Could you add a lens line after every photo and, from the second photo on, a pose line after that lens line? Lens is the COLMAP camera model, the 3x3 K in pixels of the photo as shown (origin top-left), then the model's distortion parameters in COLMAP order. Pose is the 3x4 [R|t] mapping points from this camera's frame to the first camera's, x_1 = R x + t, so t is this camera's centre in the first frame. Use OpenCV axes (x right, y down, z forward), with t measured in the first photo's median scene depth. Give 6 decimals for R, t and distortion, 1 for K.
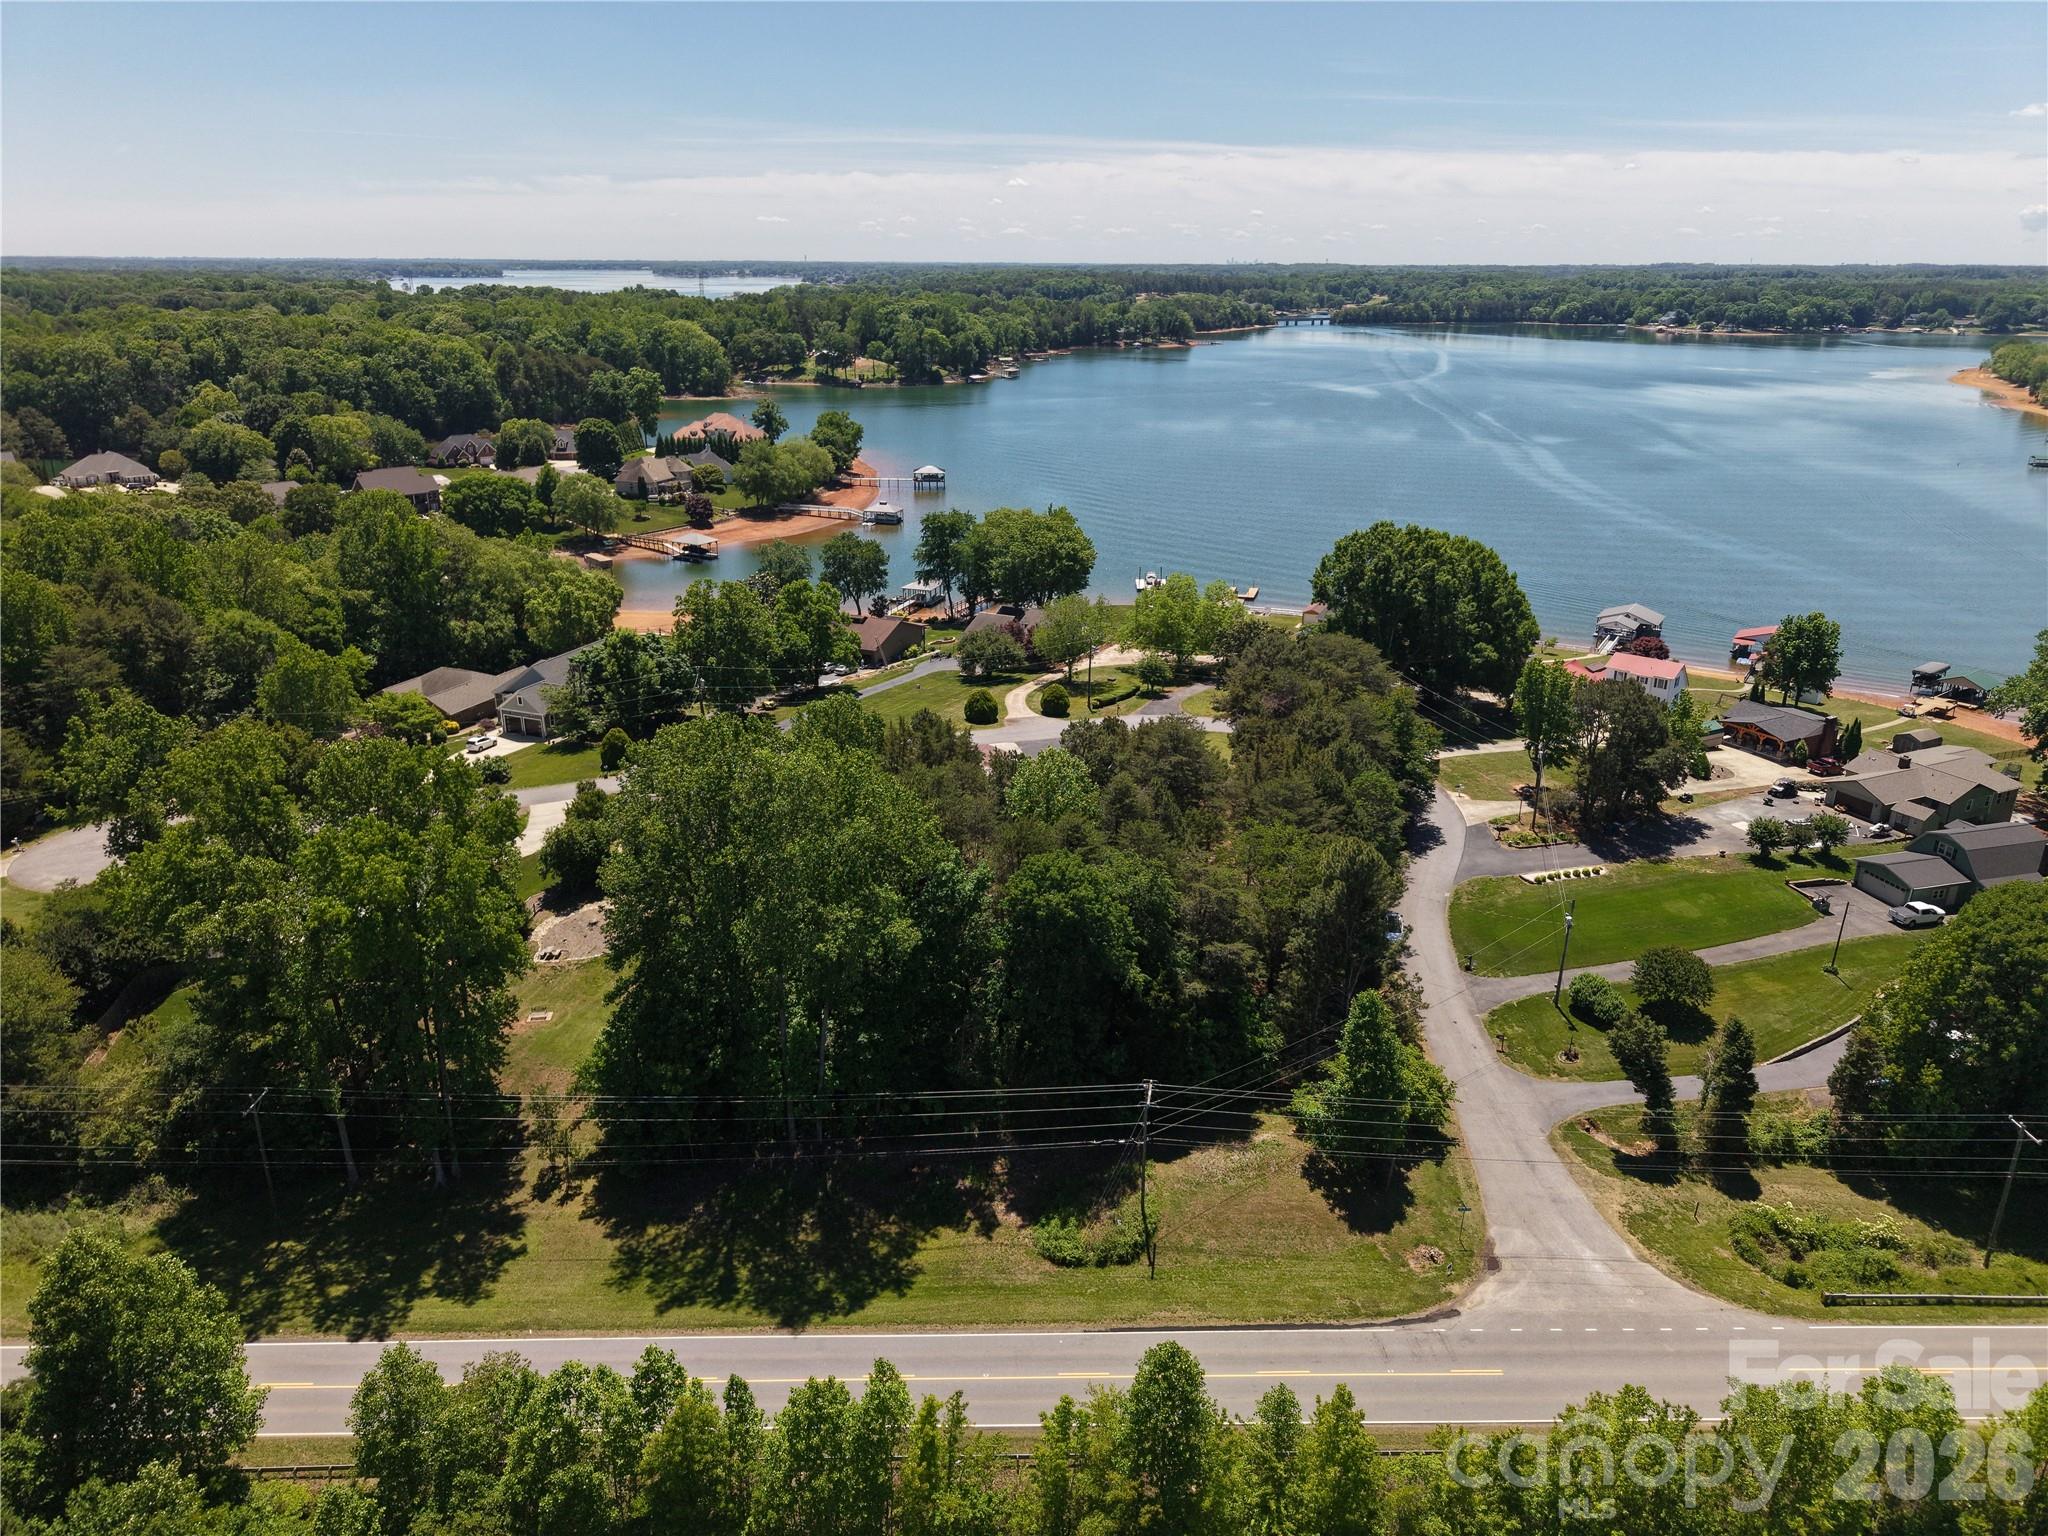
lens RADIAL K [[1379.2, 0, 1025.1], [0, 1379.2, 758.4], [0, 0, 1]] dist [0.017738, -0.018681]
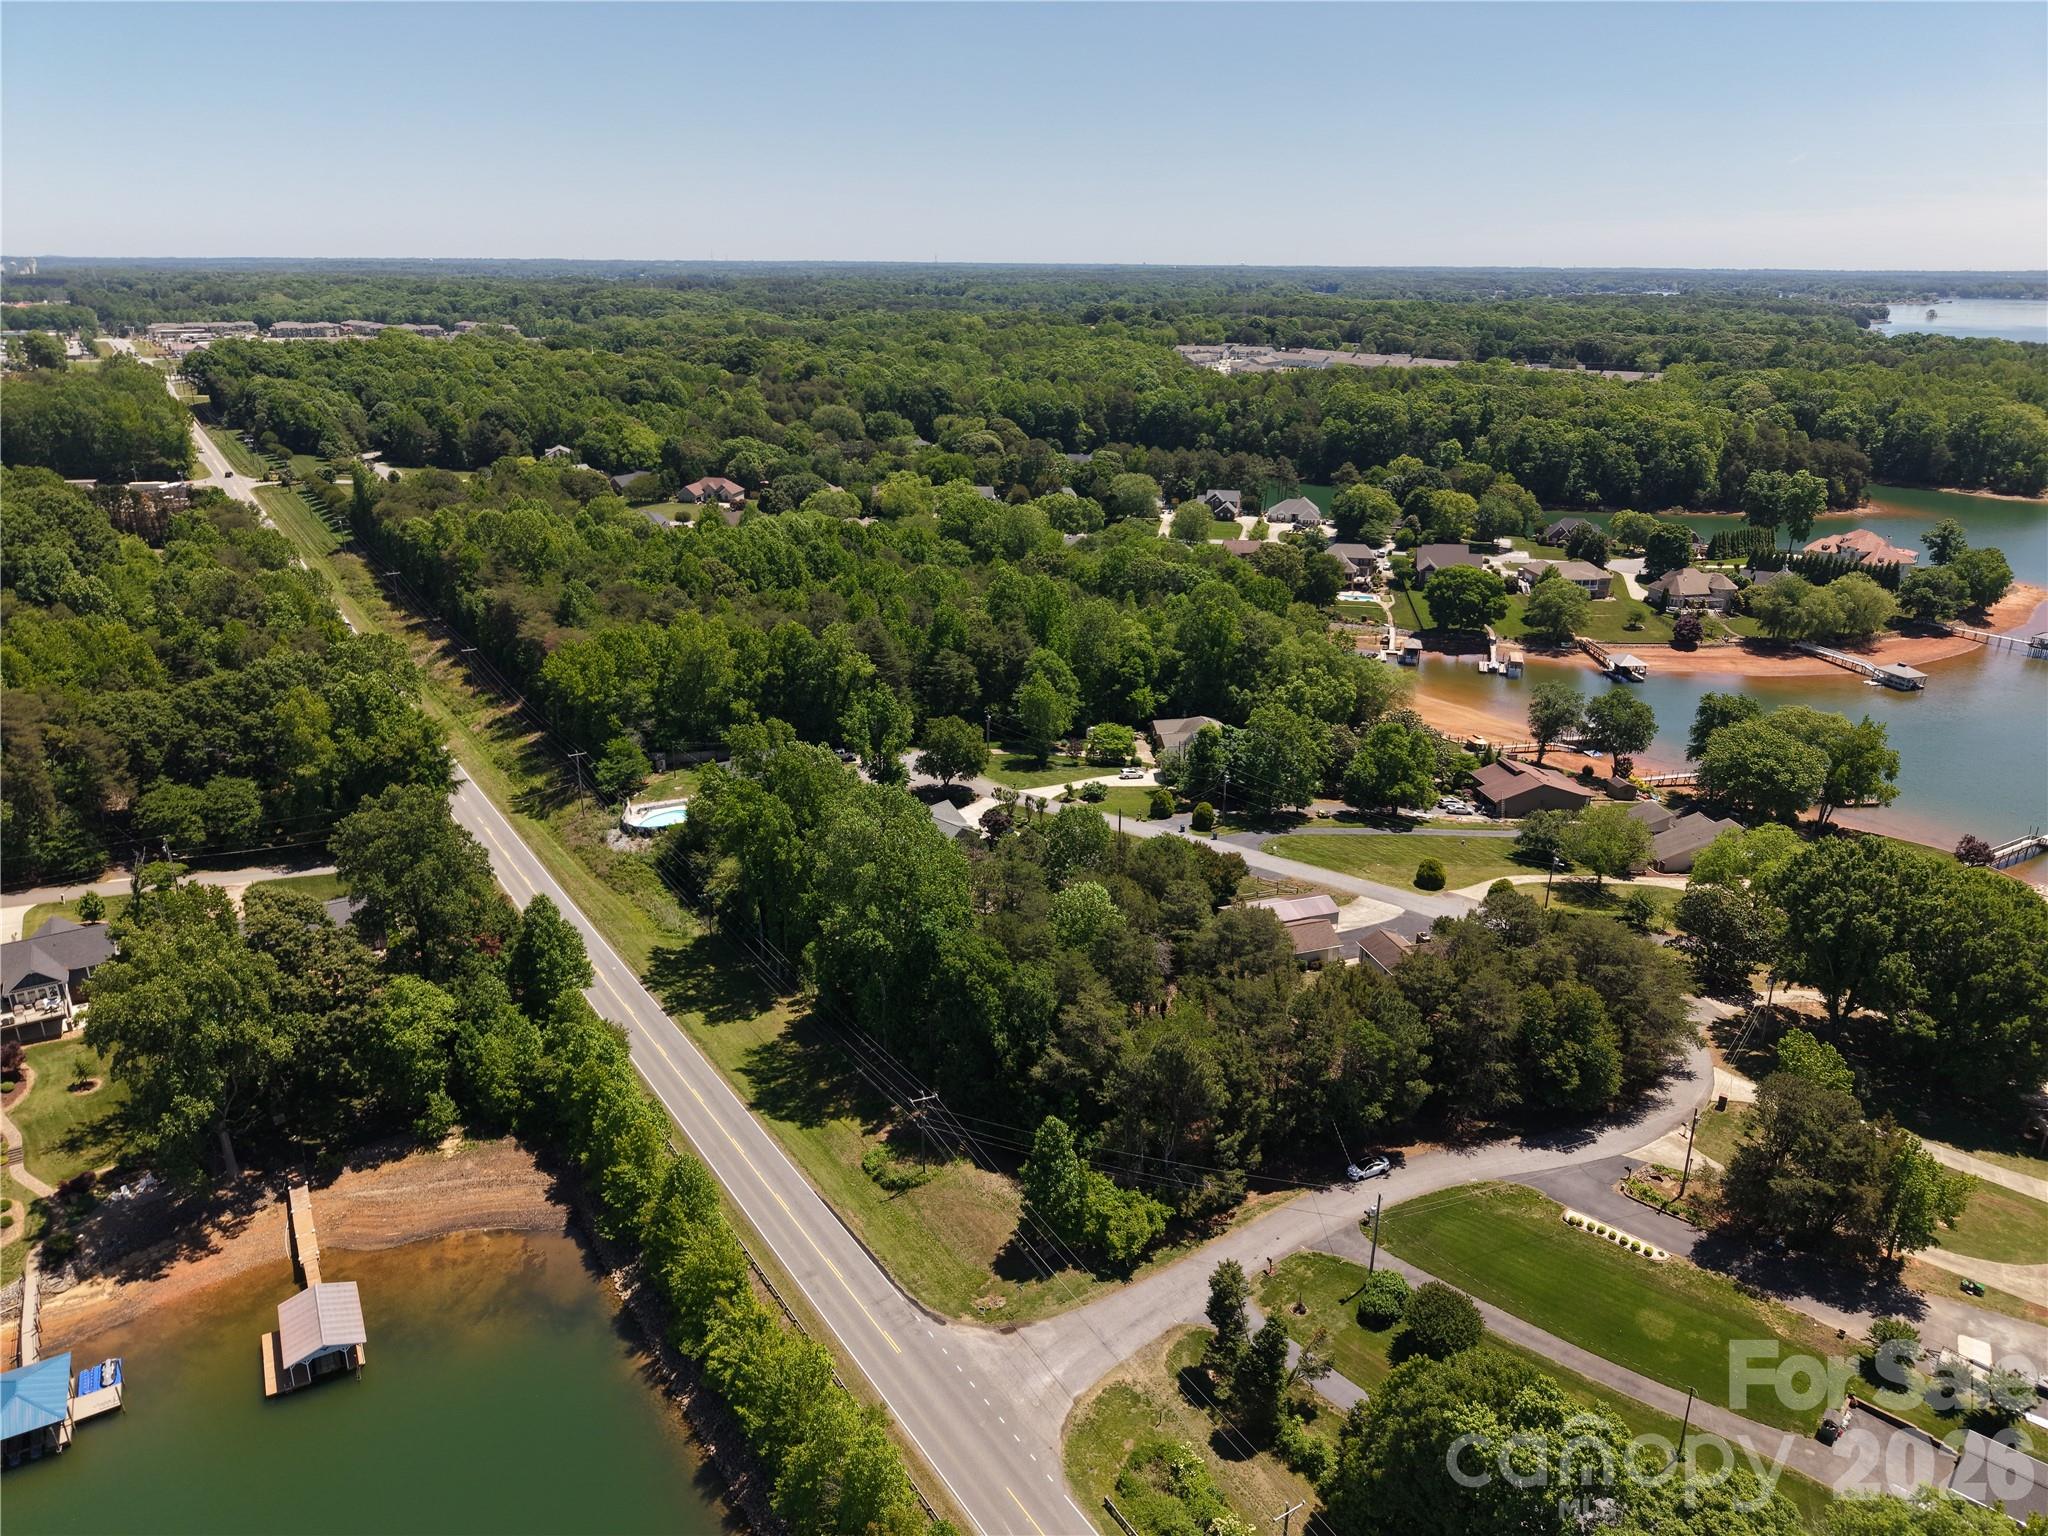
lens RADIAL K [[1364.5, 0, 1024.0], [0, 1364.5, 768.0], [0, 0, 1]] dist [0.025392, -0.006292]
pose [[0.547215, 0.290331, -0.785025, 0.968635], [-0.289222, 0.945727, 0.148158, -0.286322], [0.785434, 0.145973, 0.601486, 0.084581]]
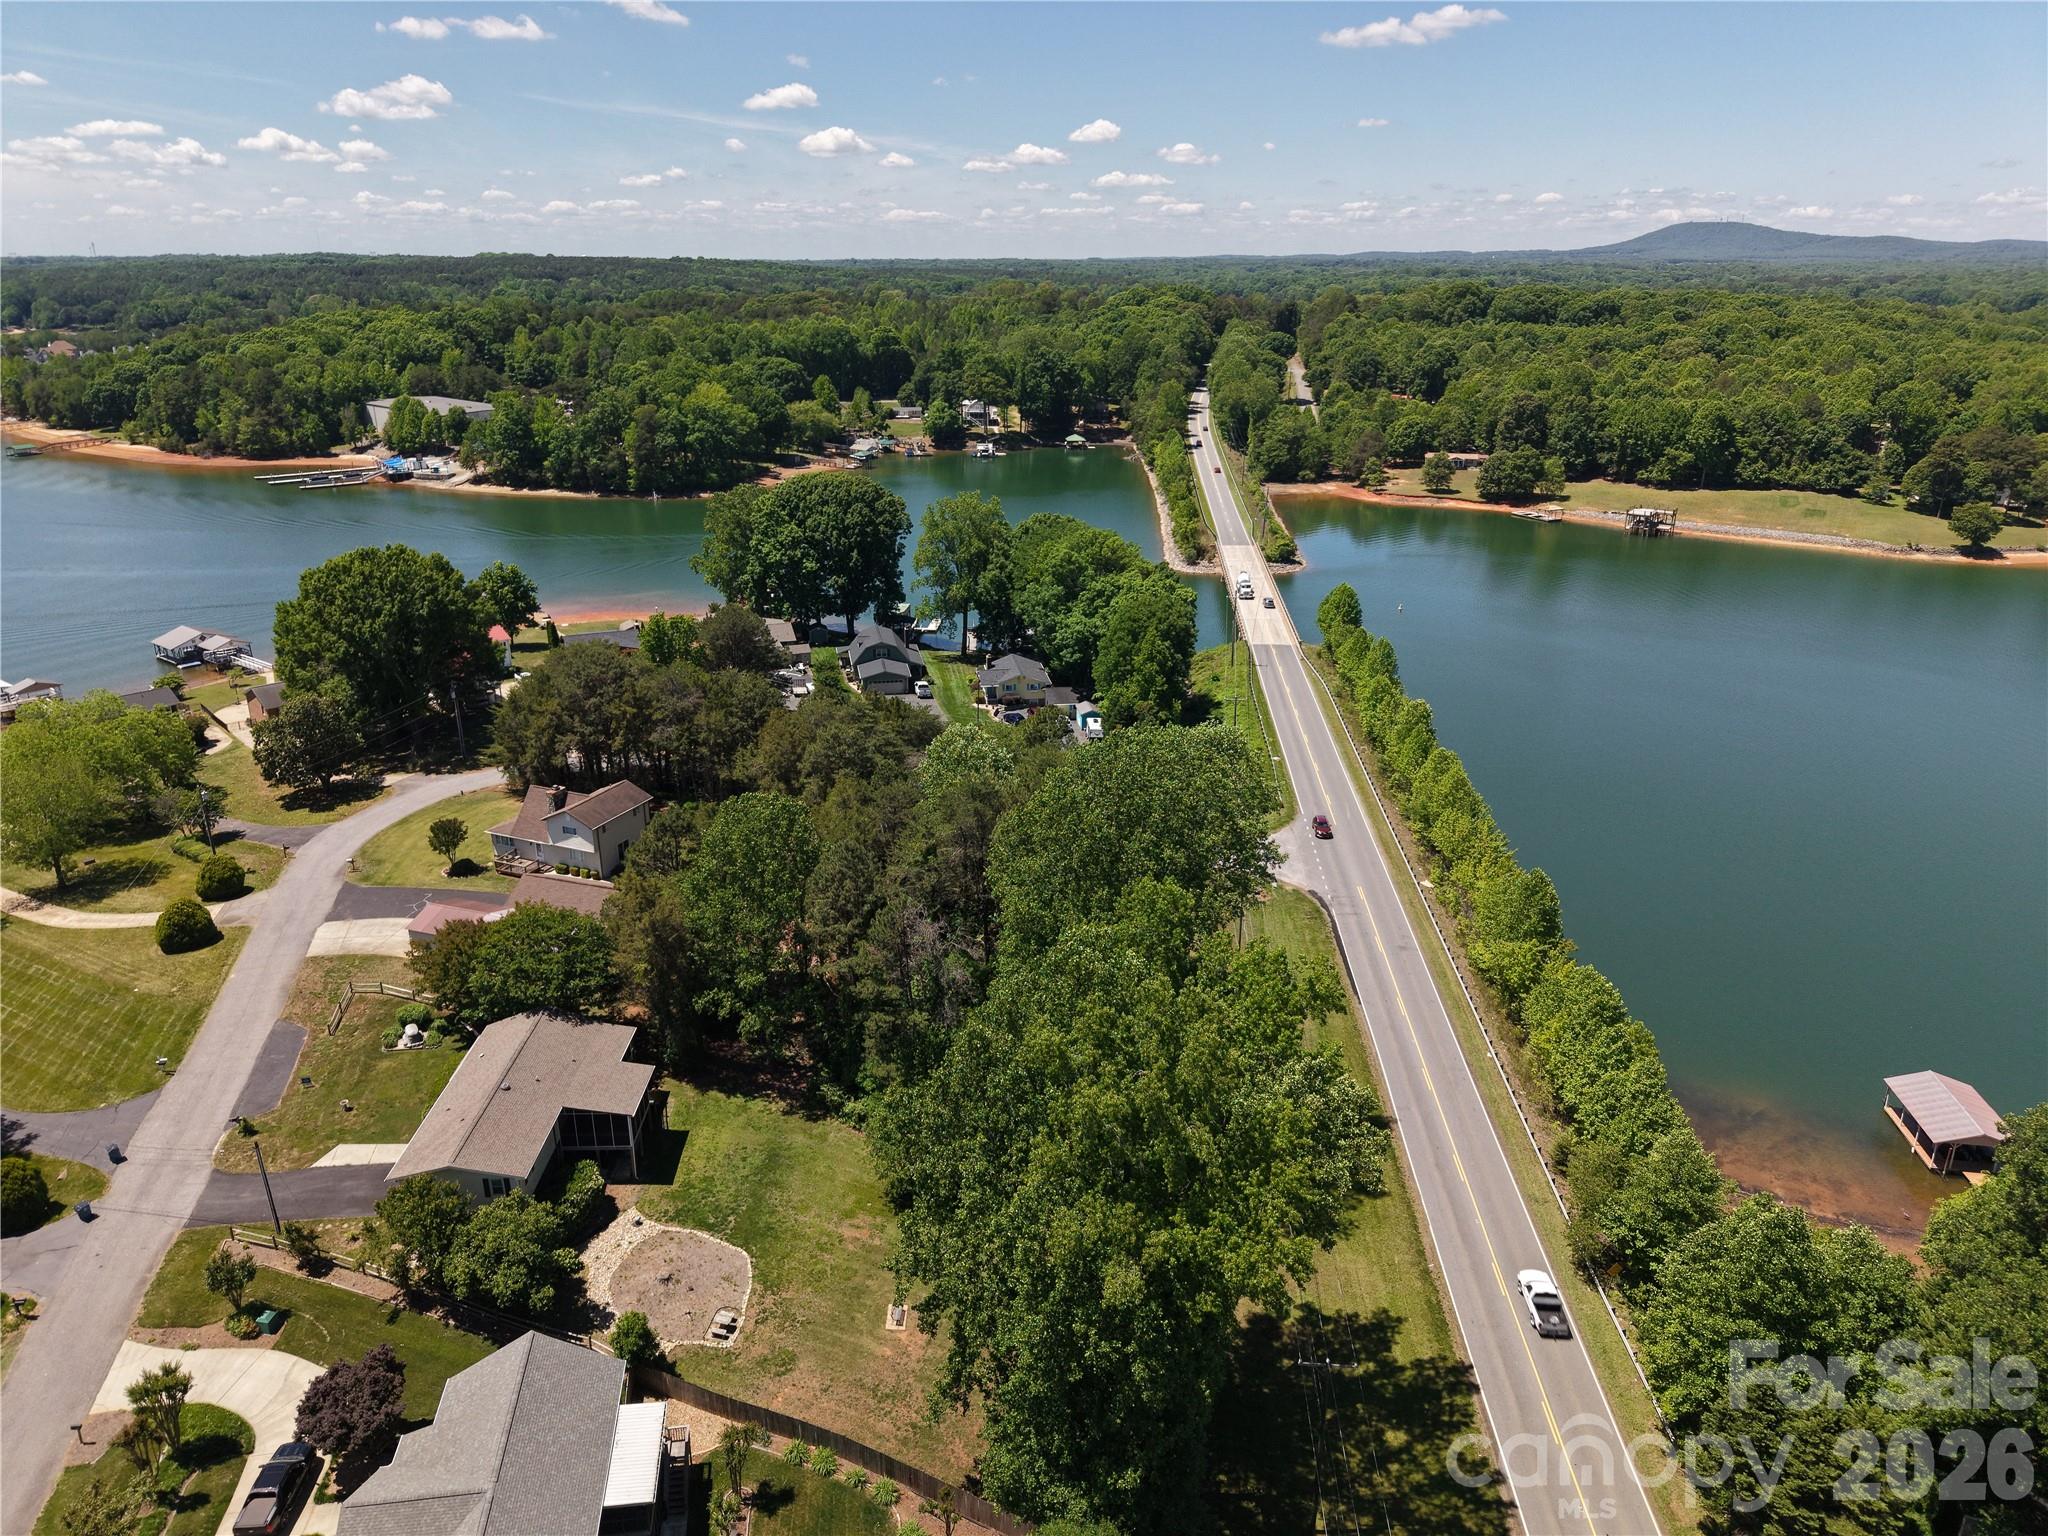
lens RADIAL K [[1379.2, 0, 1025.1], [0, 1379.2, 758.4], [0, 0, 1]] dist [0.017738, -0.018681]
pose [[0.088375, -0.344382, 0.934661, -0.907915], [0.333015, 0.894554, 0.298117, -0.266492], [-0.938771, 0.284910, 0.193740, 0.701535]]
